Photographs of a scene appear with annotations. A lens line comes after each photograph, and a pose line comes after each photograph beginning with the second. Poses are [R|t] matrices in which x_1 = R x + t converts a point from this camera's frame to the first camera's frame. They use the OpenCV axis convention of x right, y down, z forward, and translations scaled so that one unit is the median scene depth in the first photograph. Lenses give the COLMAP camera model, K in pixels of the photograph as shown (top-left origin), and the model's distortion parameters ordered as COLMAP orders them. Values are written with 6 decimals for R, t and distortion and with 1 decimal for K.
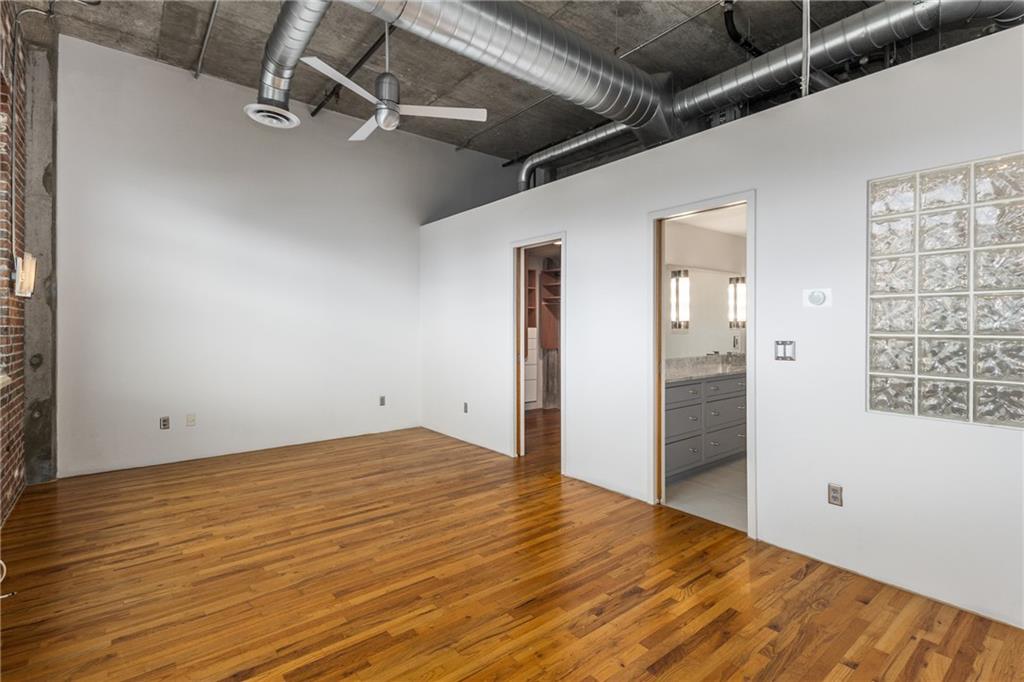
lens RADIAL K [[486.3, 0, 535.4], [0, 486.3, 330.2], [0, 0, 1]] dist [0.014056, 0.000271]
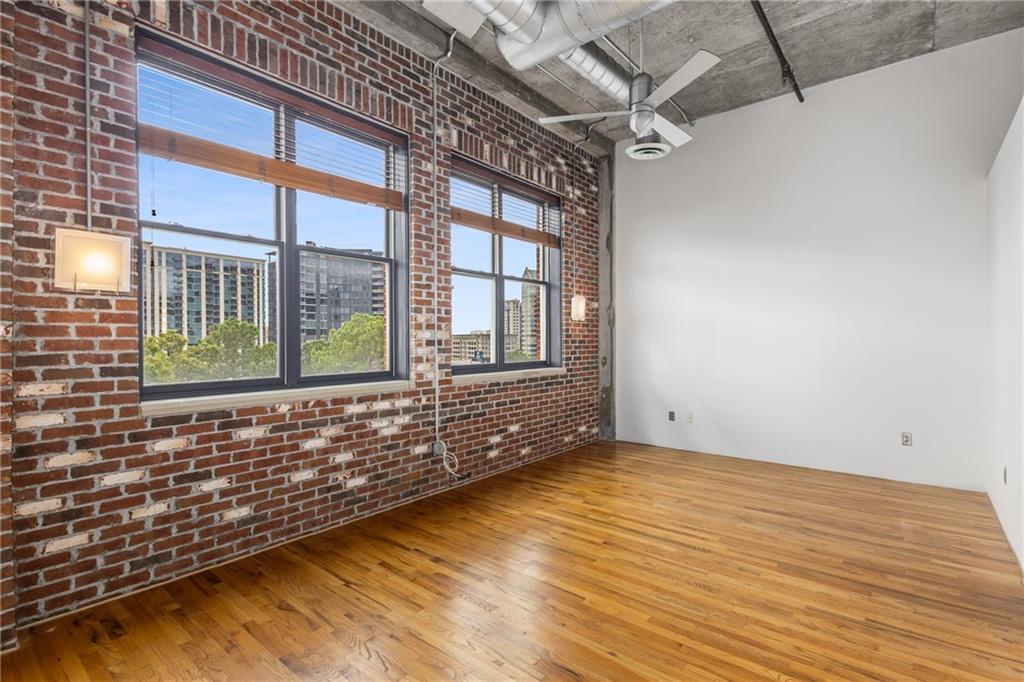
lens RADIAL K [[486.3, 0, 510.6], [0, 486.3, 340.6], [0, 0, 1]] dist [0.014056, 0.000271]
pose [[0.186259, 0.000063, -0.982501, 0.508525], [-0.002745, 0.999996, -0.000456, 0.000065], [0.982497, 0.002782, 0.186259, 0.488067]]
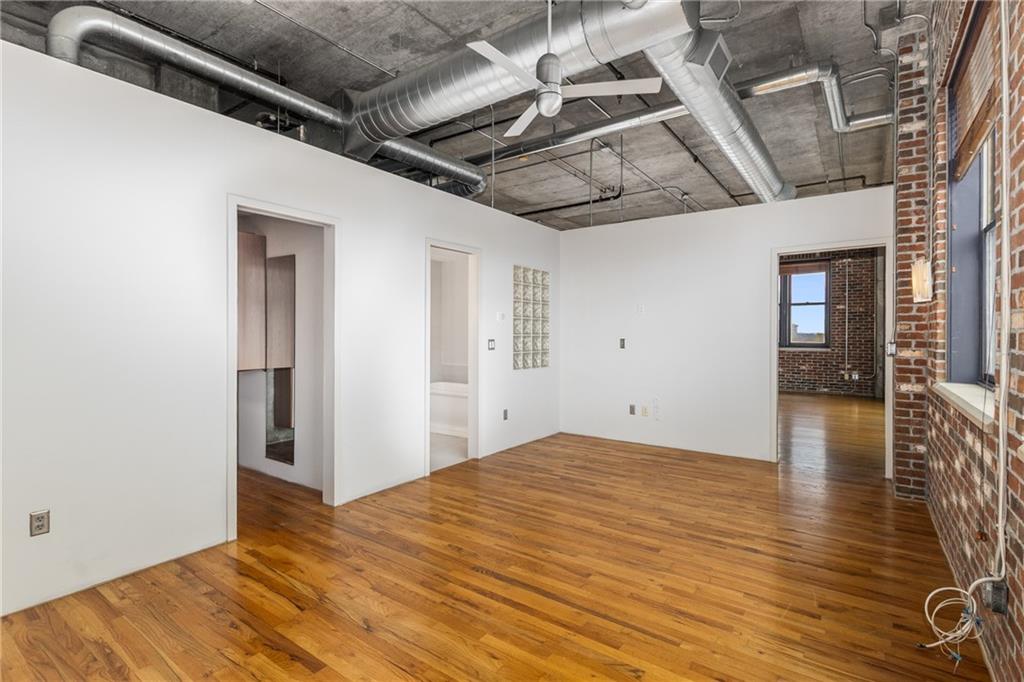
lens RADIAL K [[486.3, 0, 503.0], [0, 486.3, 332.9], [0, 0, 1]] dist [0.014056, 0.000271]
pose [[-0.239377, 0.001003, 0.970926, -1.013355], [0.004888, 0.999988, 0.000172, -0.002227], [-0.970914, 0.004787, -0.239379, 1.126476]]
